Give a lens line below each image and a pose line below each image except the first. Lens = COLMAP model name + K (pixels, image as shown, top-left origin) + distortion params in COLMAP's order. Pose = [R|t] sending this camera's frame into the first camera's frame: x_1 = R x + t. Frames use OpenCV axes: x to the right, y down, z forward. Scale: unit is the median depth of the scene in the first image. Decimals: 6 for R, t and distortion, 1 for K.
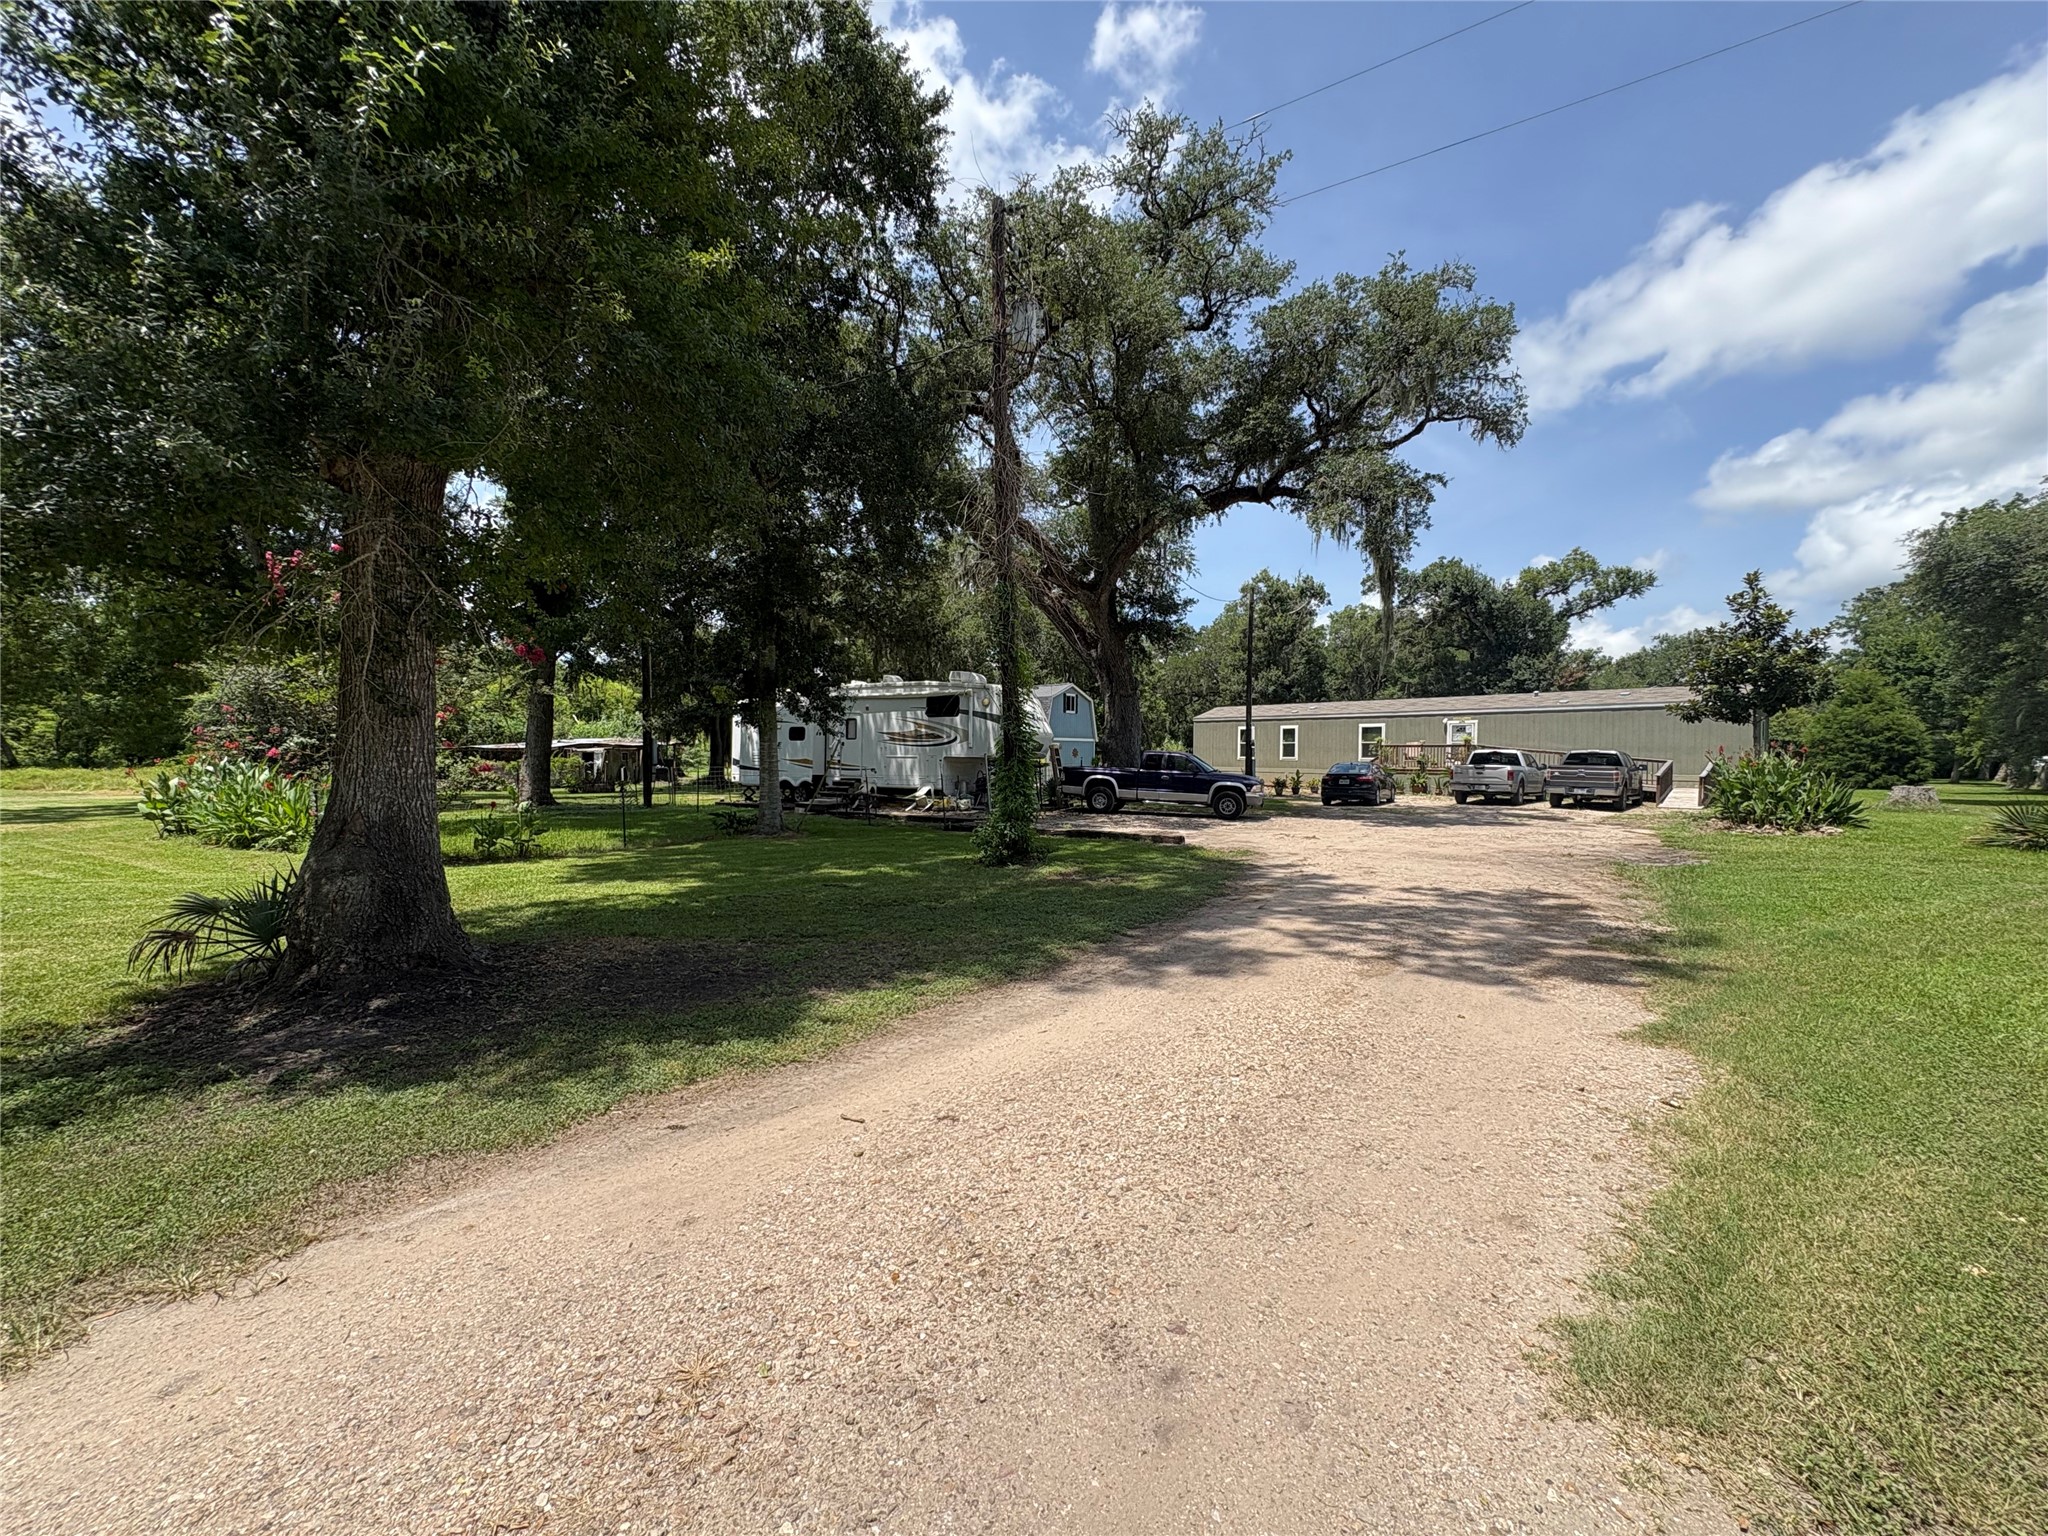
lens RADIAL K [[815.2, 0, 1031.1], [0, 815.2, 760.0], [0, 0, 1]] dist [0.000228, -0.000007]
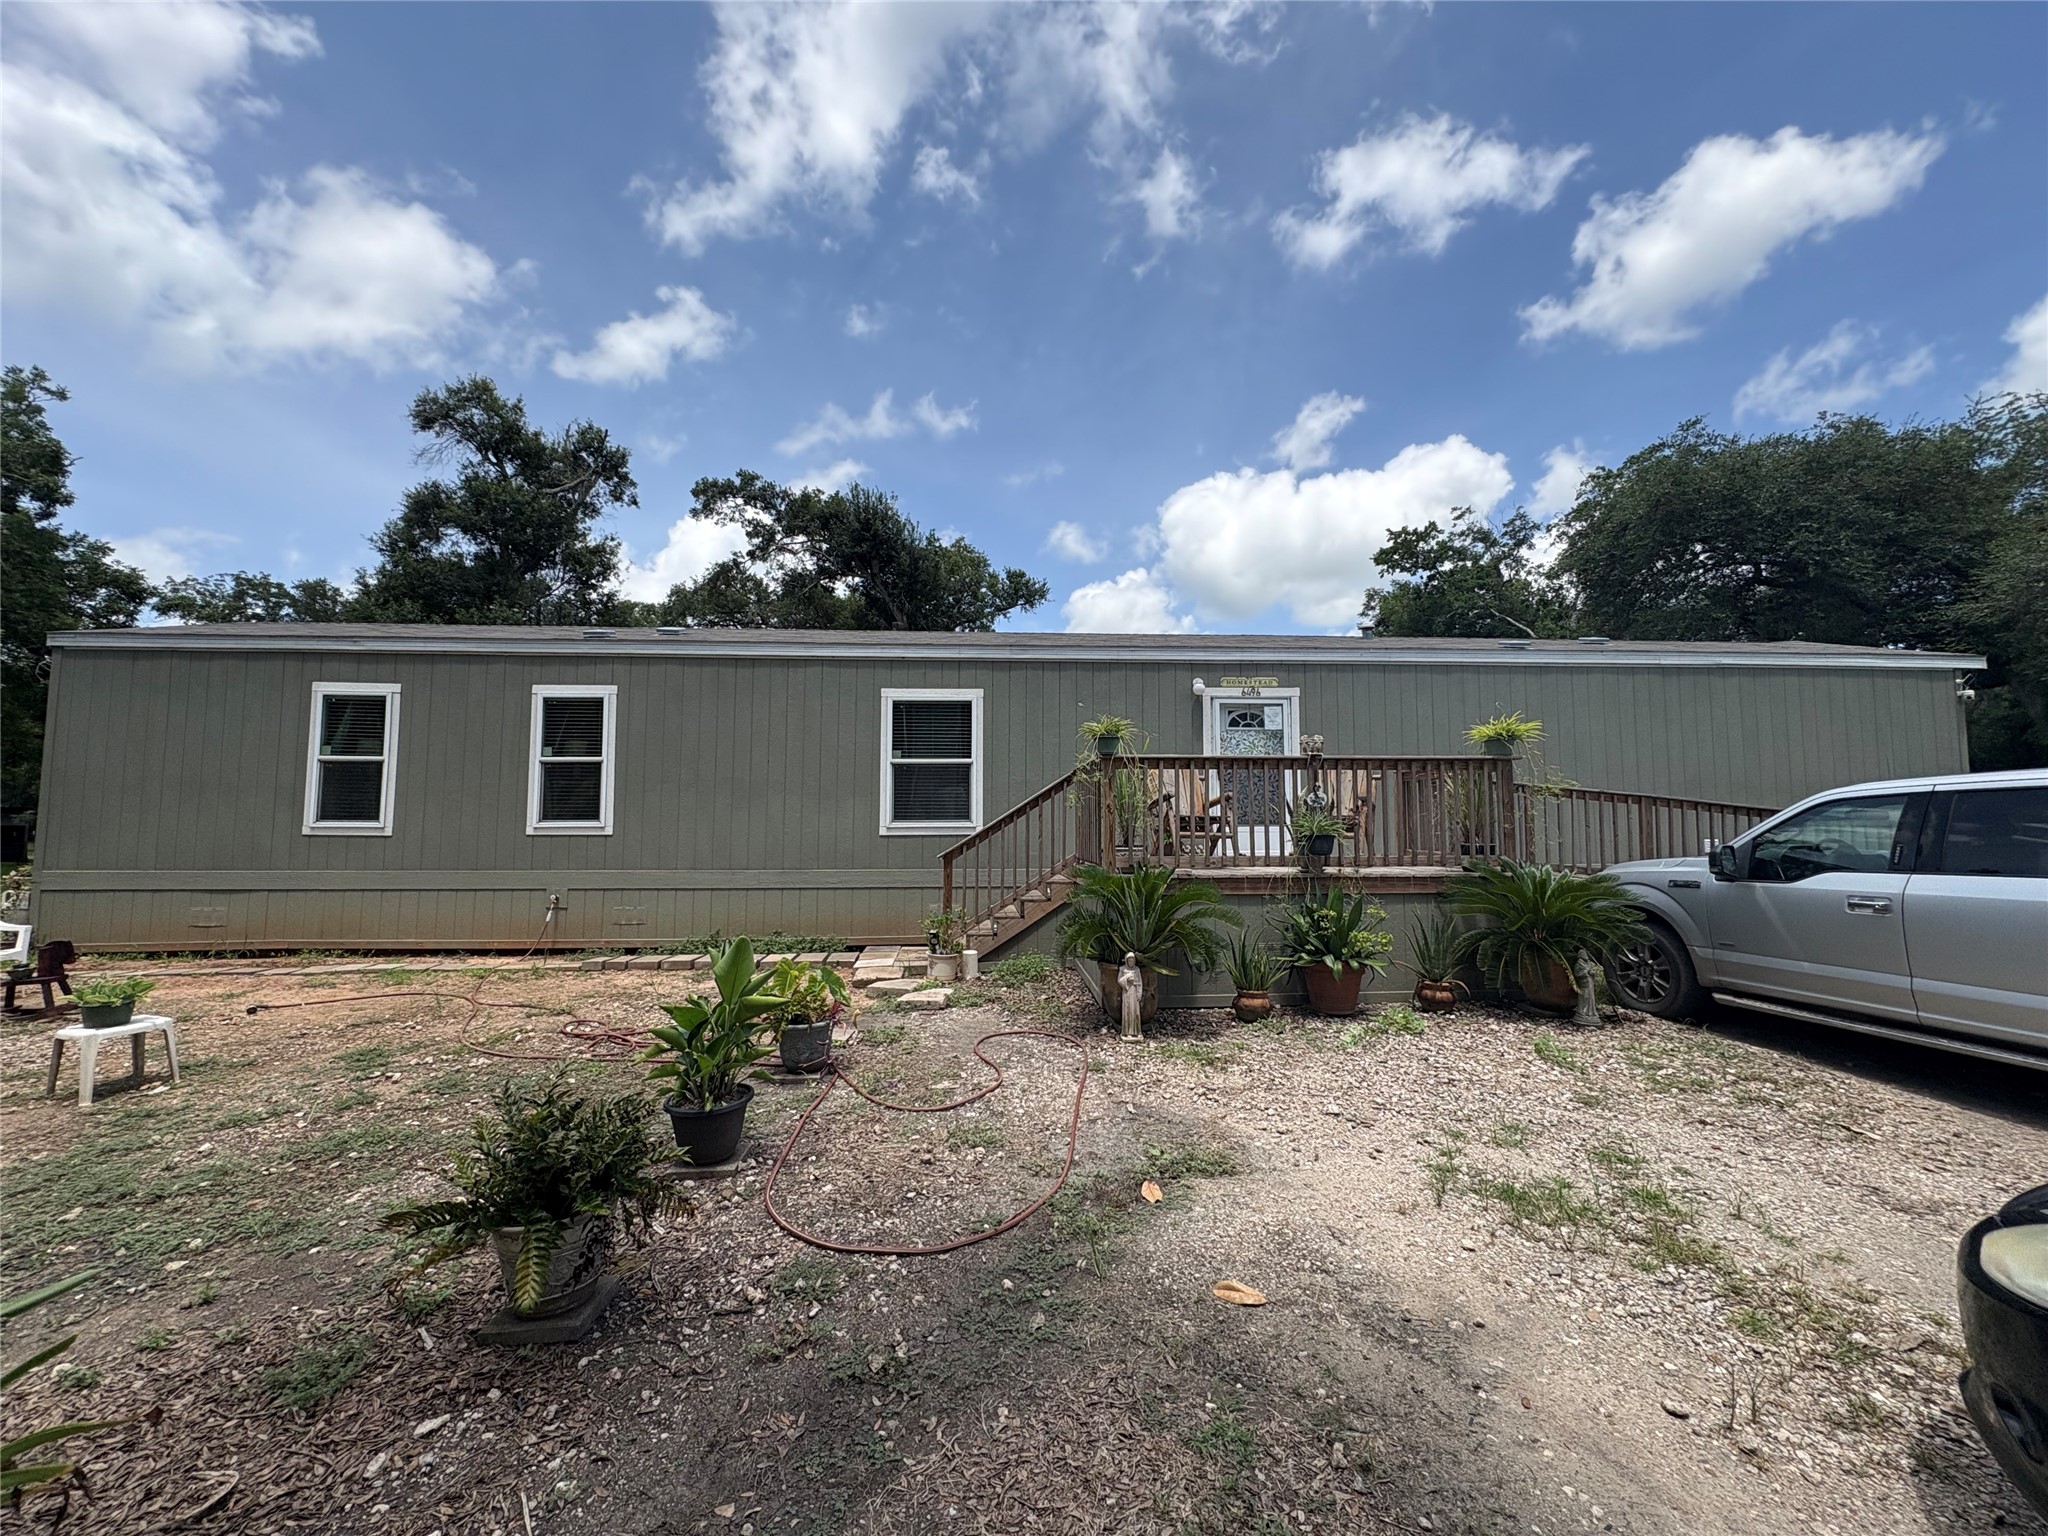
lens RADIAL K [[815.2, 0, 1032.9], [0, 815.2, 760.0], [0, 0, 1]] dist [0.000228, -0.000007]
pose [[0.643436, 0.043566, 0.764260, 0.156236], [0.011816, 0.997695, -0.066822, -0.002823], [-0.765409, 0.052026, 0.641438, 0.524561]]
